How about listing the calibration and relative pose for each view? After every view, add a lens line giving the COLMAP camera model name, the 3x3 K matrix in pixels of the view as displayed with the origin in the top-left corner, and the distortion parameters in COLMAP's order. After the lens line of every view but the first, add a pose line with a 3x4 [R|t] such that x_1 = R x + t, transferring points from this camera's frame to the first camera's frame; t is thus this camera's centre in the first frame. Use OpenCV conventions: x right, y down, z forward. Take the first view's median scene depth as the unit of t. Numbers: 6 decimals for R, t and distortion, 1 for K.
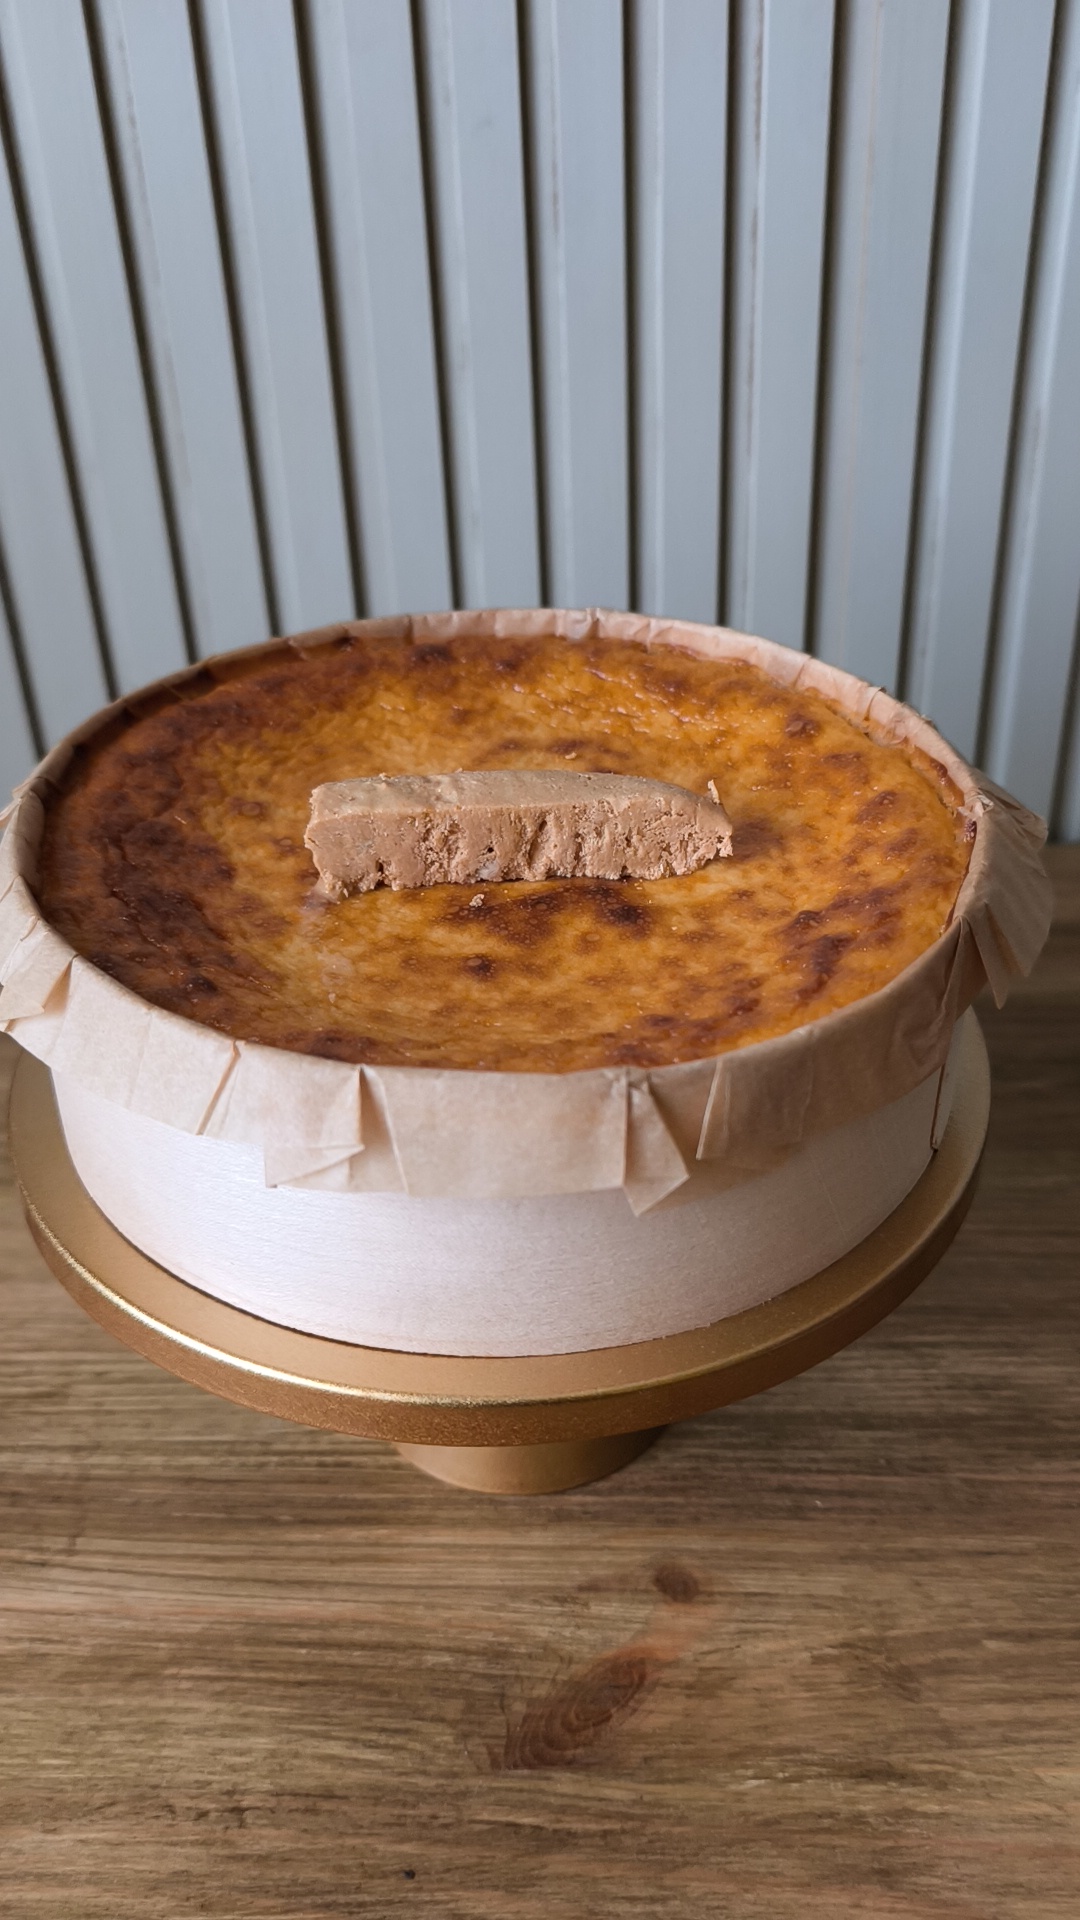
lens RADIAL K [[1691.5, 0, 530.1], [0, 1691.5, 939.9], [0, 0, 1]] dist [-0.009068, -0.035536]
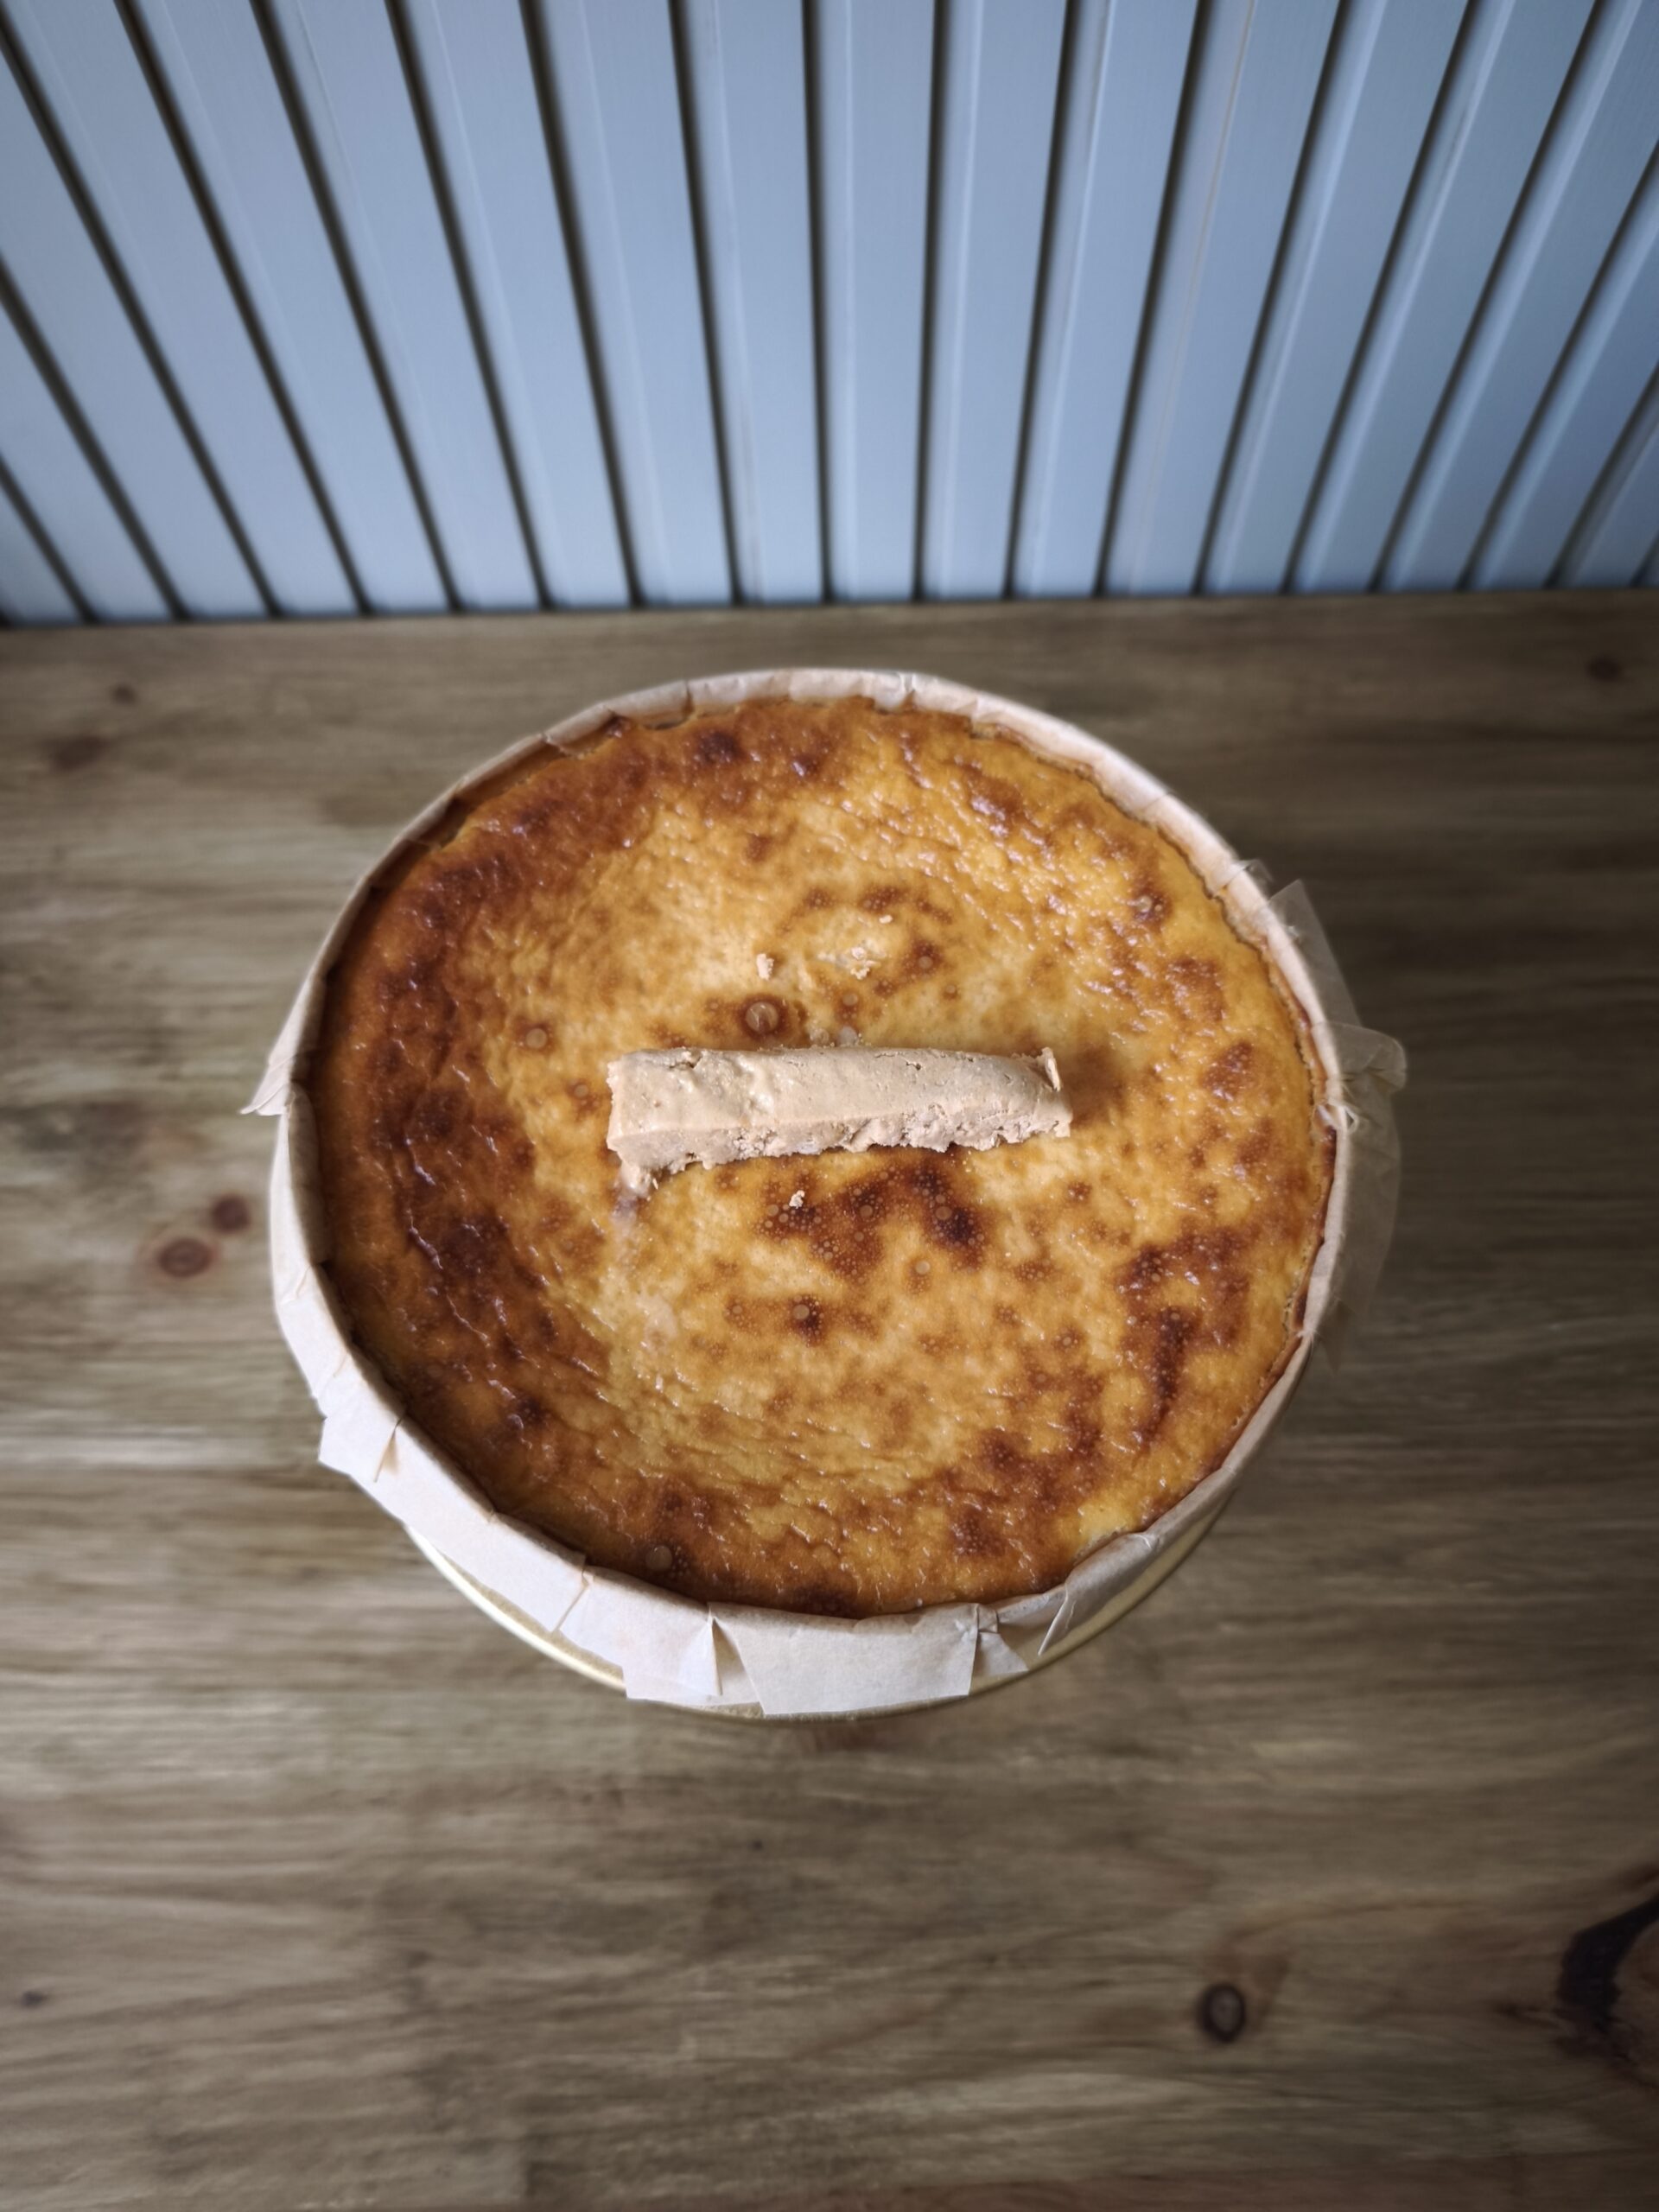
lens RADIAL K [[1590.2, 0, 818.5], [0, 1590.2, 1112.4], [0, 0, 1]] dist [-0.026262, -0.008435]
pose [[0.999066, -0.027514, 0.033320, -0.045421], [0.005009, 0.839625, 0.543144, -0.517664], [-0.042921, -0.542470, 0.838978, 0.271145]]
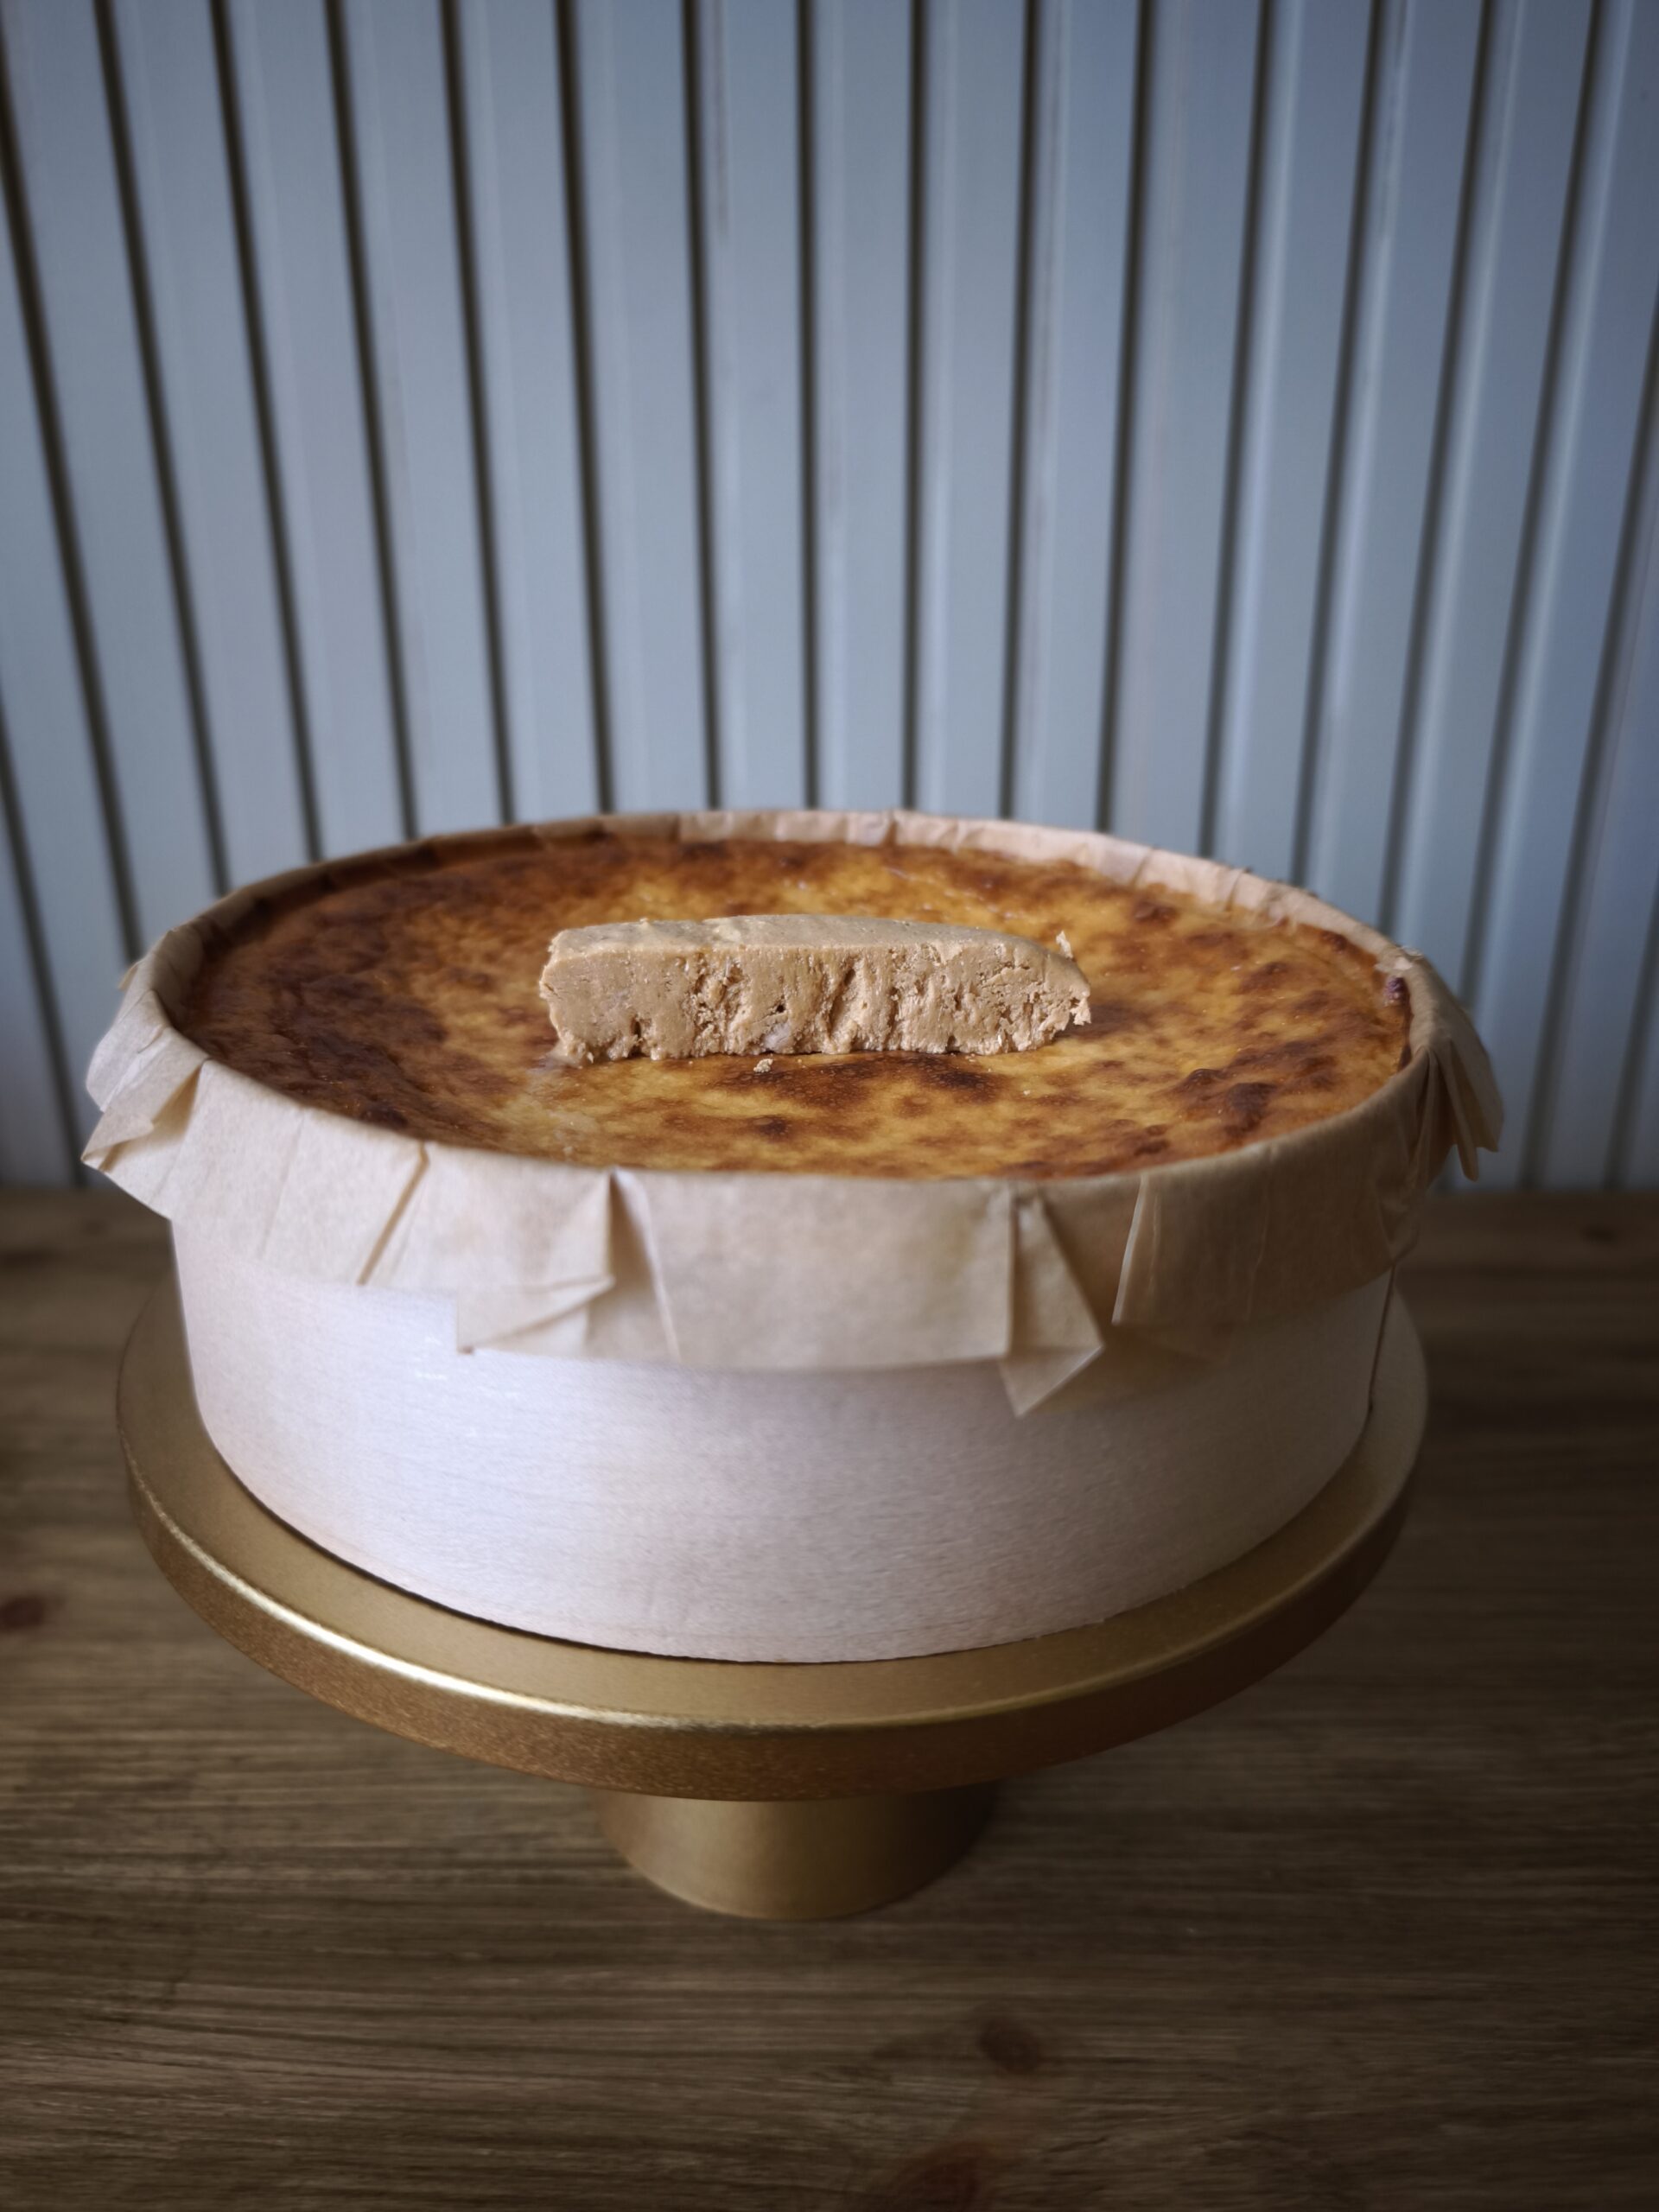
lens RADIAL K [[1590.2, 0, 831.0], [0, 1590.2, 1103.8], [0, 0, 1]] dist [-0.026262, -0.008435]
pose [[0.998690, 0.021069, 0.046634, -0.032433], [-0.011502, 0.980412, -0.196621, 0.127671], [-0.049863, 0.195827, 0.979370, 0.284510]]
